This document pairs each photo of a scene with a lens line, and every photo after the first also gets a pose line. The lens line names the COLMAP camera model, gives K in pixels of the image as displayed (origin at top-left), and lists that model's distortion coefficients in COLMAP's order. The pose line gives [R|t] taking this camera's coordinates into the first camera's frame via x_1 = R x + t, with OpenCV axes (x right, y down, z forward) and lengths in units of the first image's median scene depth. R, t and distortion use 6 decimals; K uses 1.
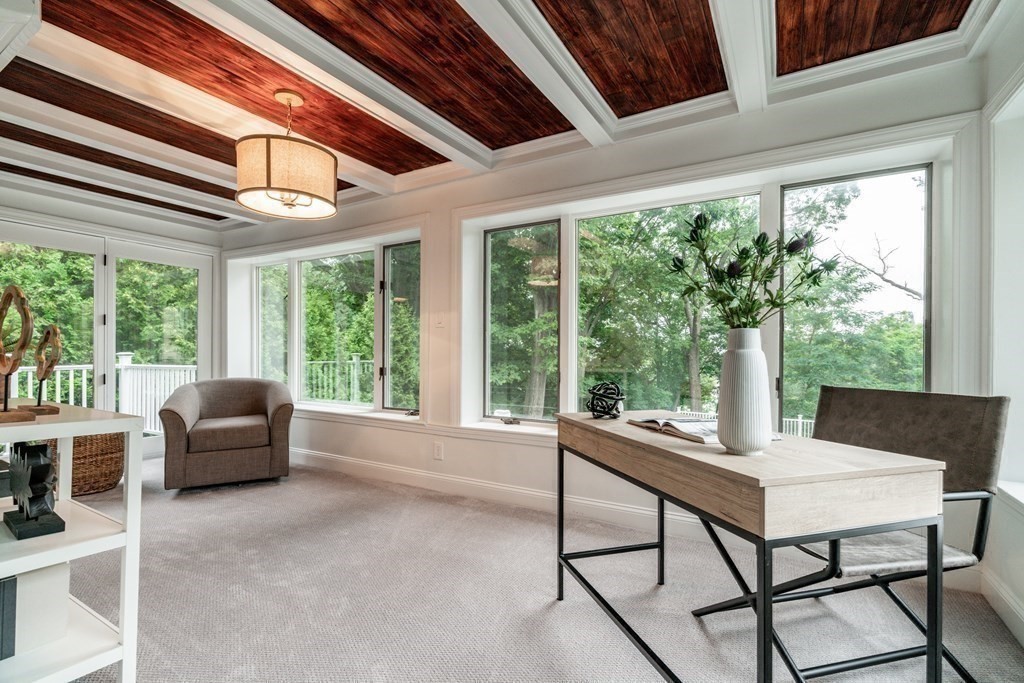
lens RADIAL K [[465.7, 0, 513.3], [0, 465.7, 355.9], [0, 0, 1]] dist [-0.000604, 0.000094]
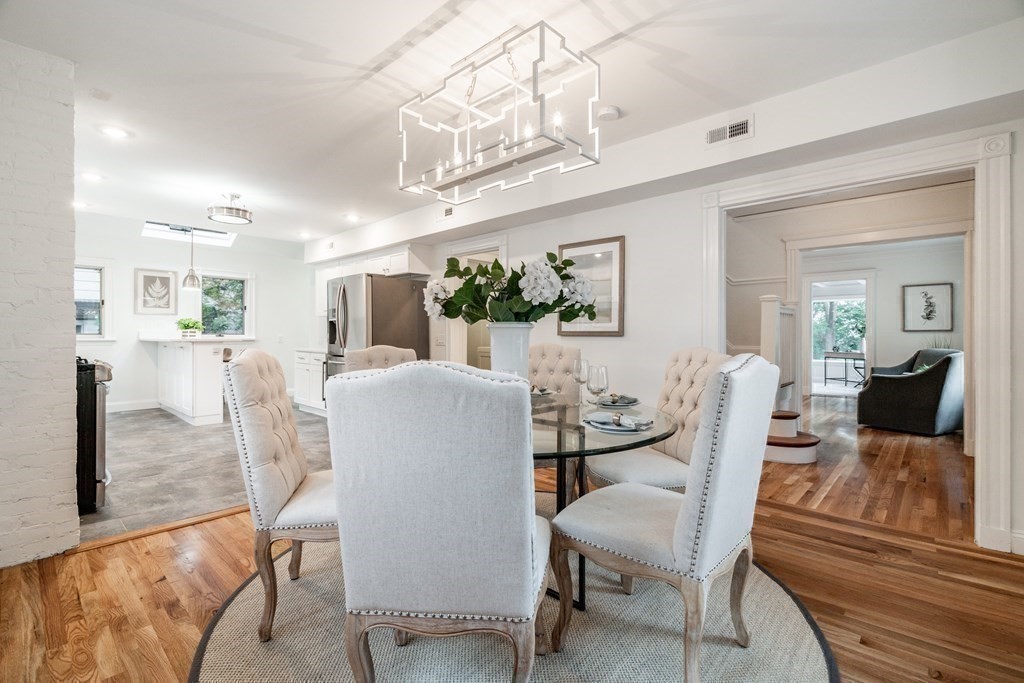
lens RADIAL K [[472.3, 0, 510.2], [0, 472.3, 327.3], [0, 0, 1]] dist [-0.001965, -0.000166]
pose [[0.977330, -0.006236, -0.211629, -1.279595], [0.000718, 0.999658, -0.026141, -0.010035], [0.211720, 0.025396, 0.977000, -2.820483]]
